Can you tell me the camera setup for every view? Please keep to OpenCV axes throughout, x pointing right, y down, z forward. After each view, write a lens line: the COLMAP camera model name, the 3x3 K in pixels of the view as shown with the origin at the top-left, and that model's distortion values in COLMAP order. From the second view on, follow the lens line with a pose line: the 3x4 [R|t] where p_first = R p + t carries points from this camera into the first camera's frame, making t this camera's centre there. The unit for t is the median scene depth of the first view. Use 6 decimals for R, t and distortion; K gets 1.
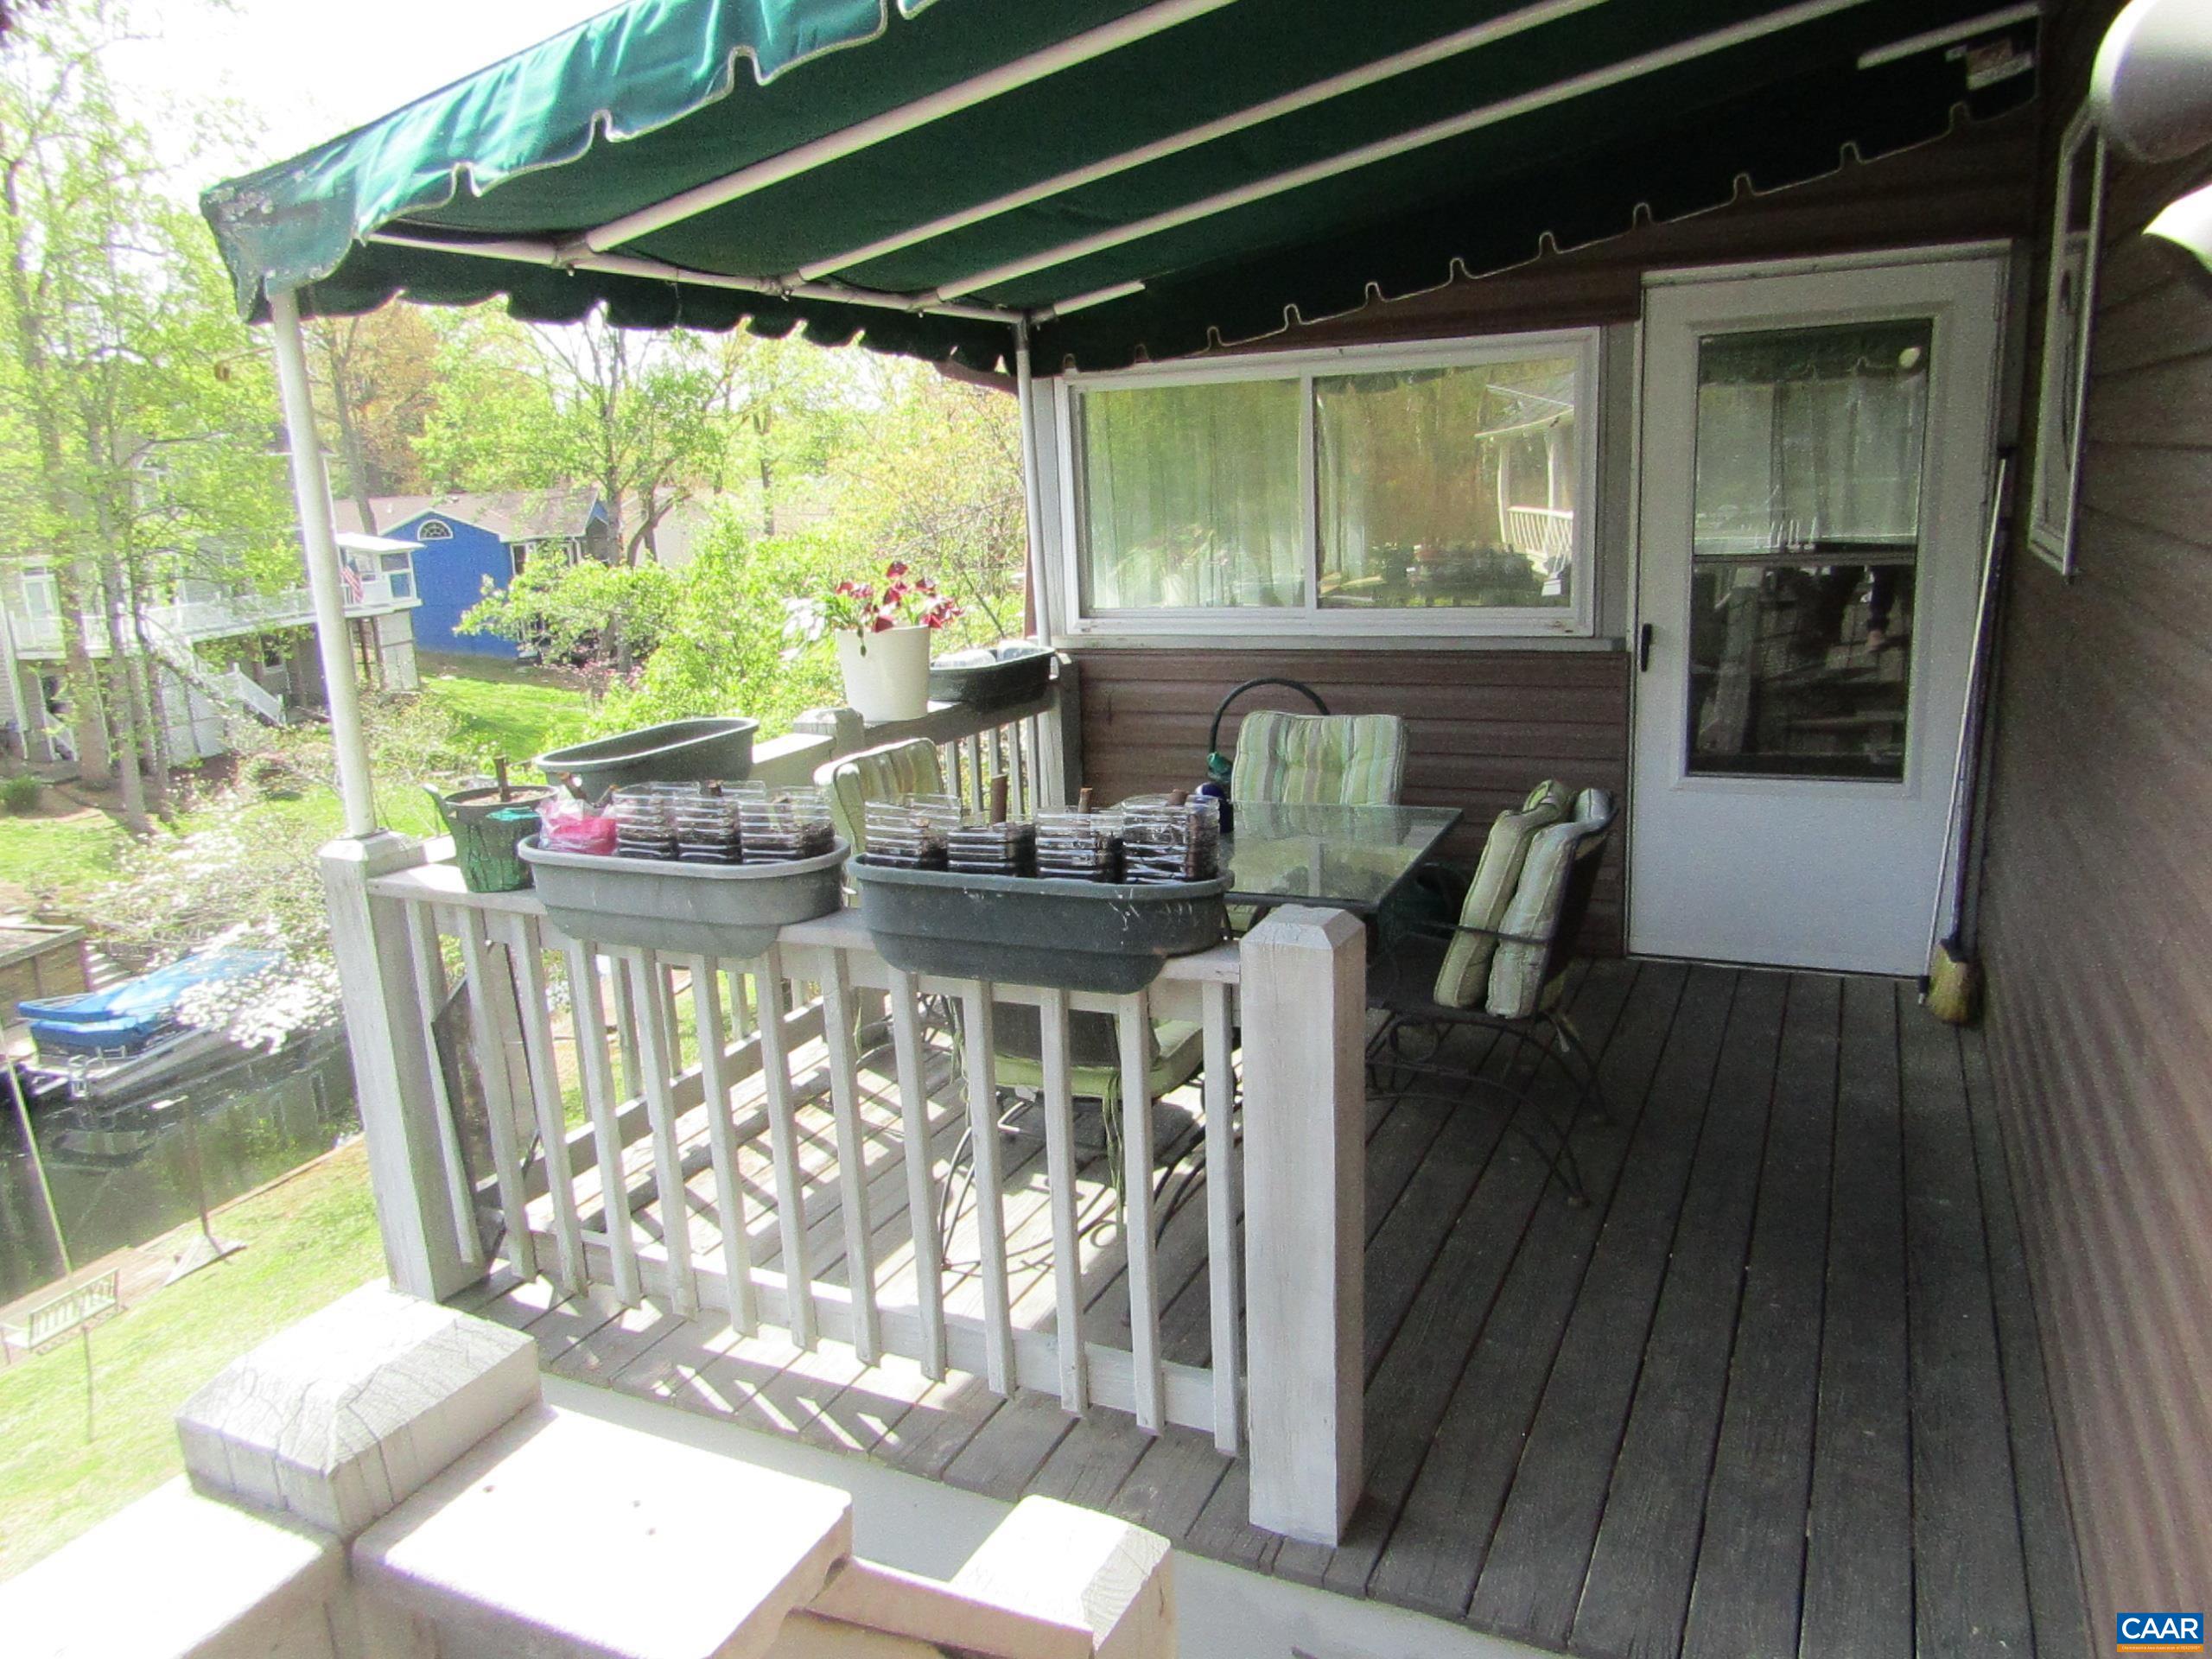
lens RADIAL K [[1559.8, 0, 1097.2], [0, 1559.8, 830.6], [0, 0, 1]] dist [-0.012333, 0.003277]
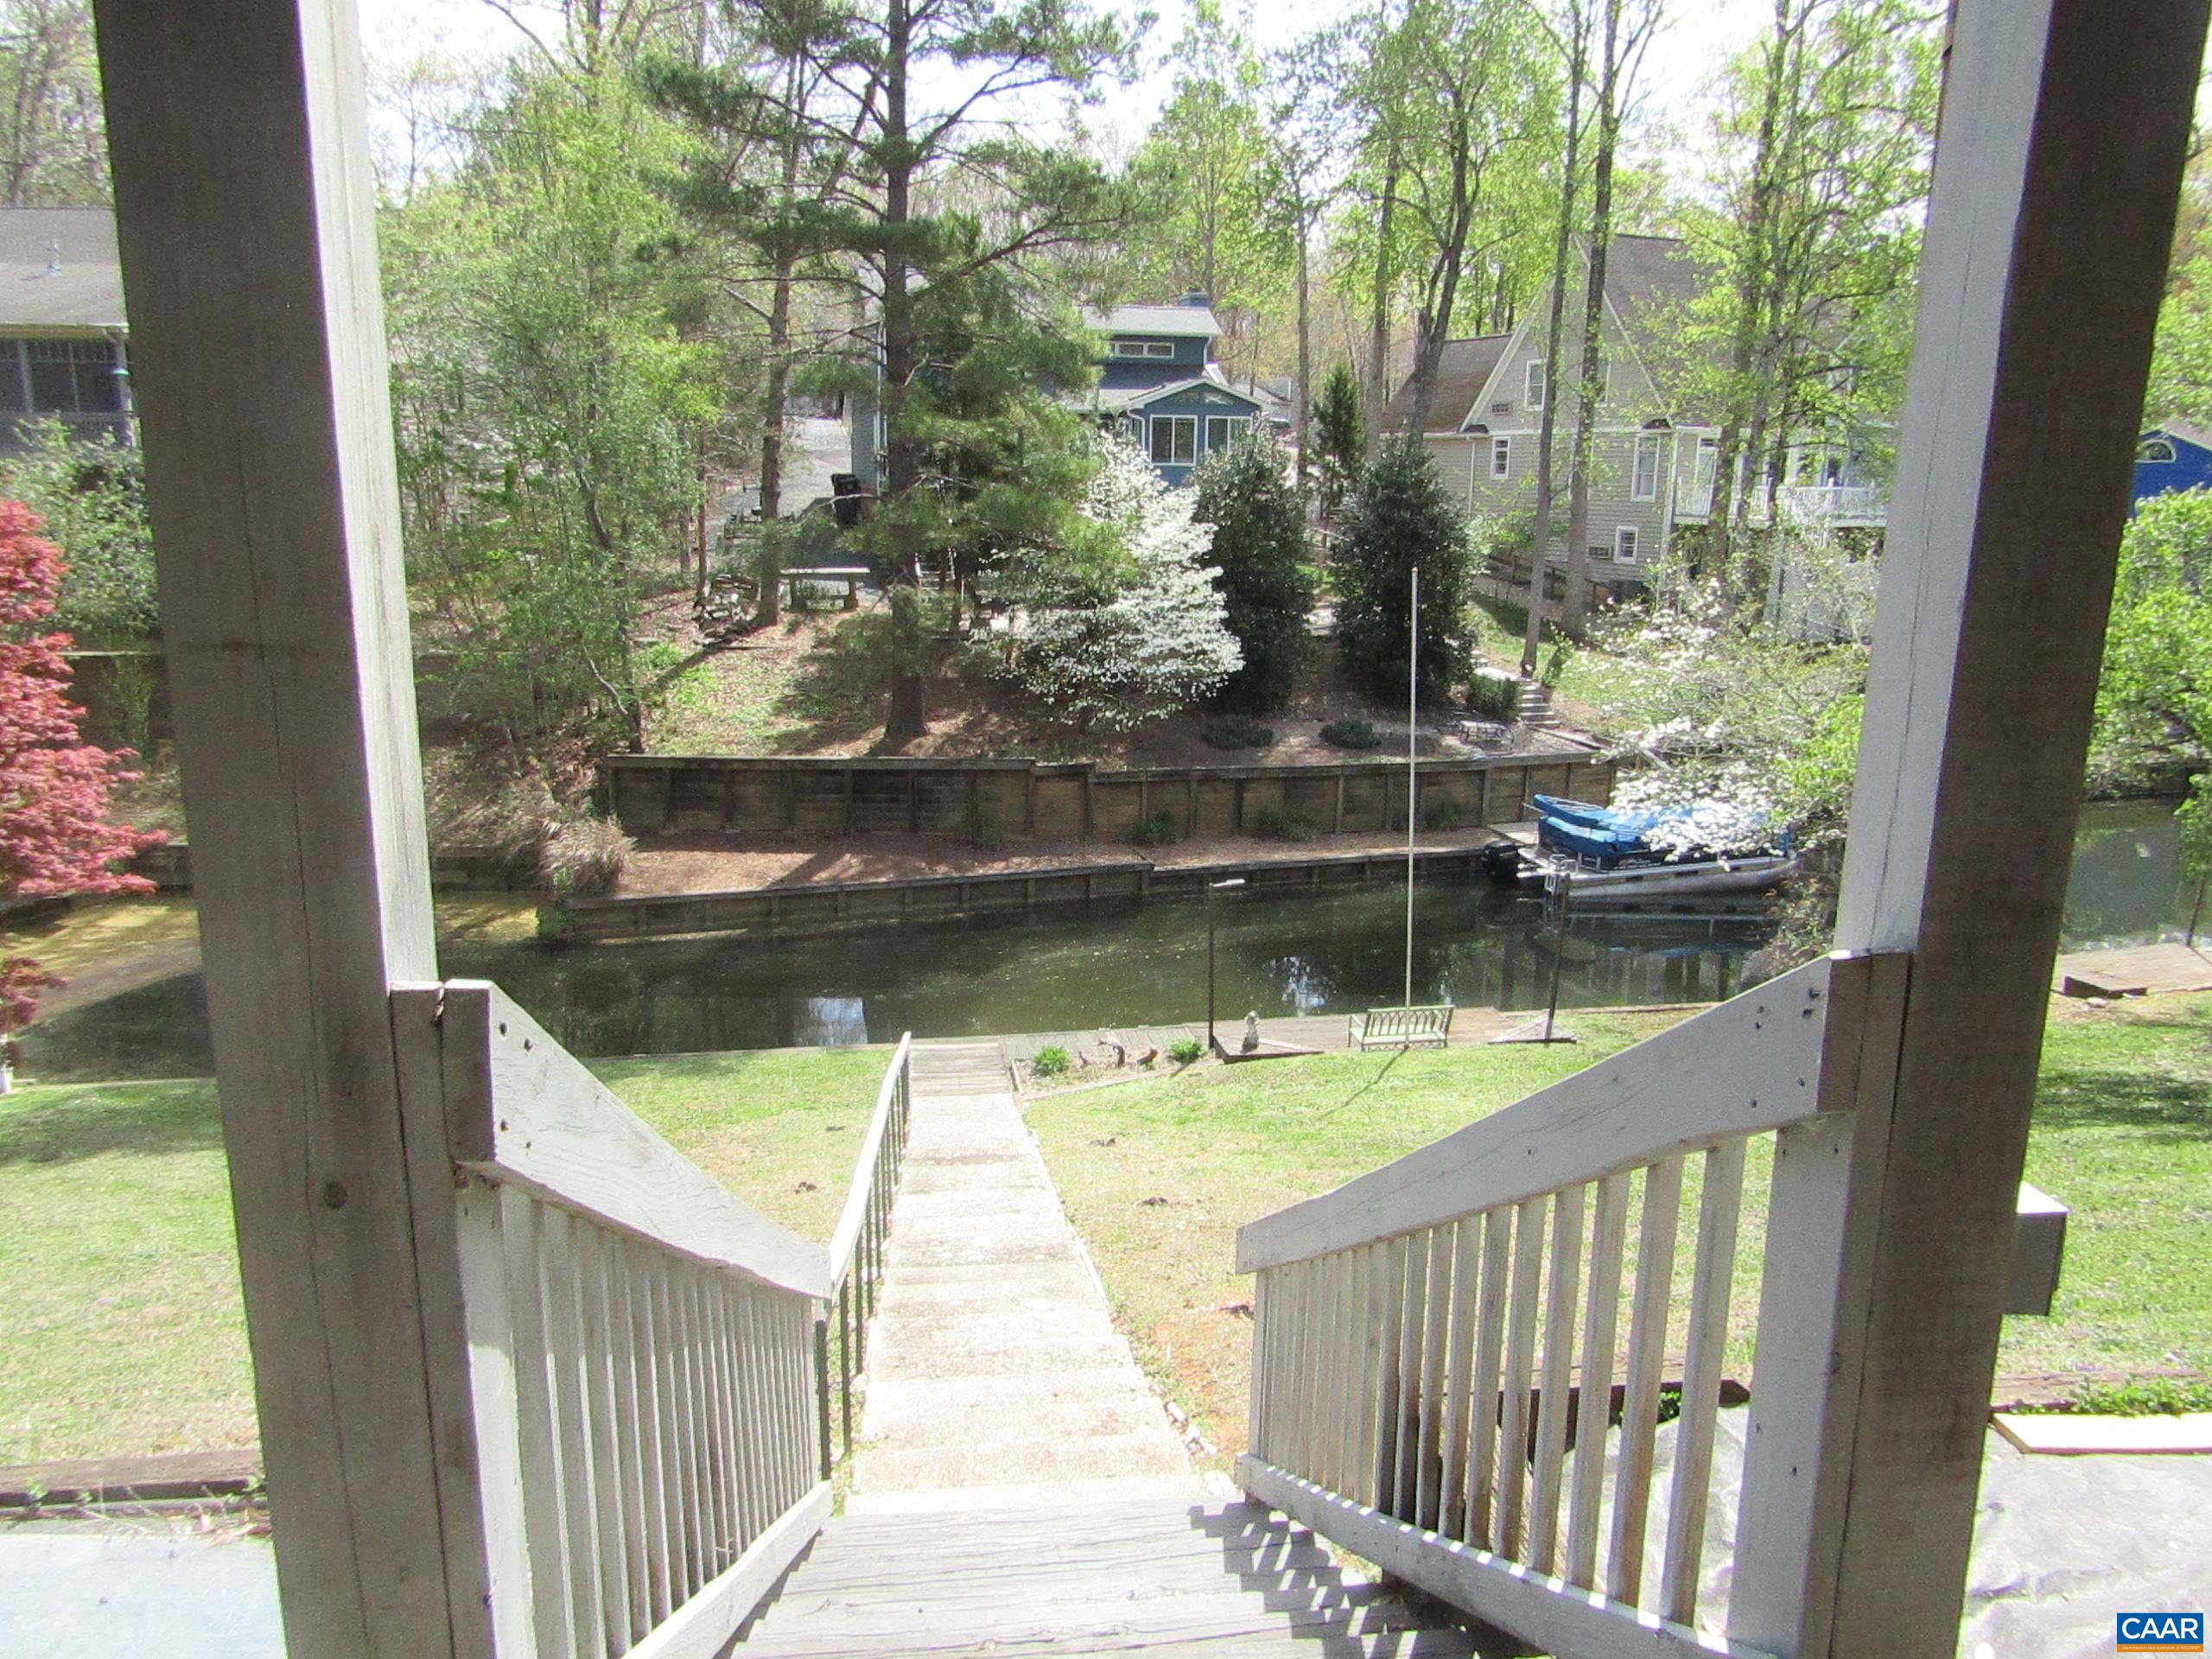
lens RADIAL K [[1559.8, 0, 1114.9], [0, 1559.8, 834.4], [0, 0, 1]] dist [-0.012333, 0.003277]
pose [[0.535907, 0.243539, -0.808389, 0.025604], [-0.229028, 0.963524, 0.138446, 0.054315], [0.812619, 0.110950, 0.572137, 0.148003]]
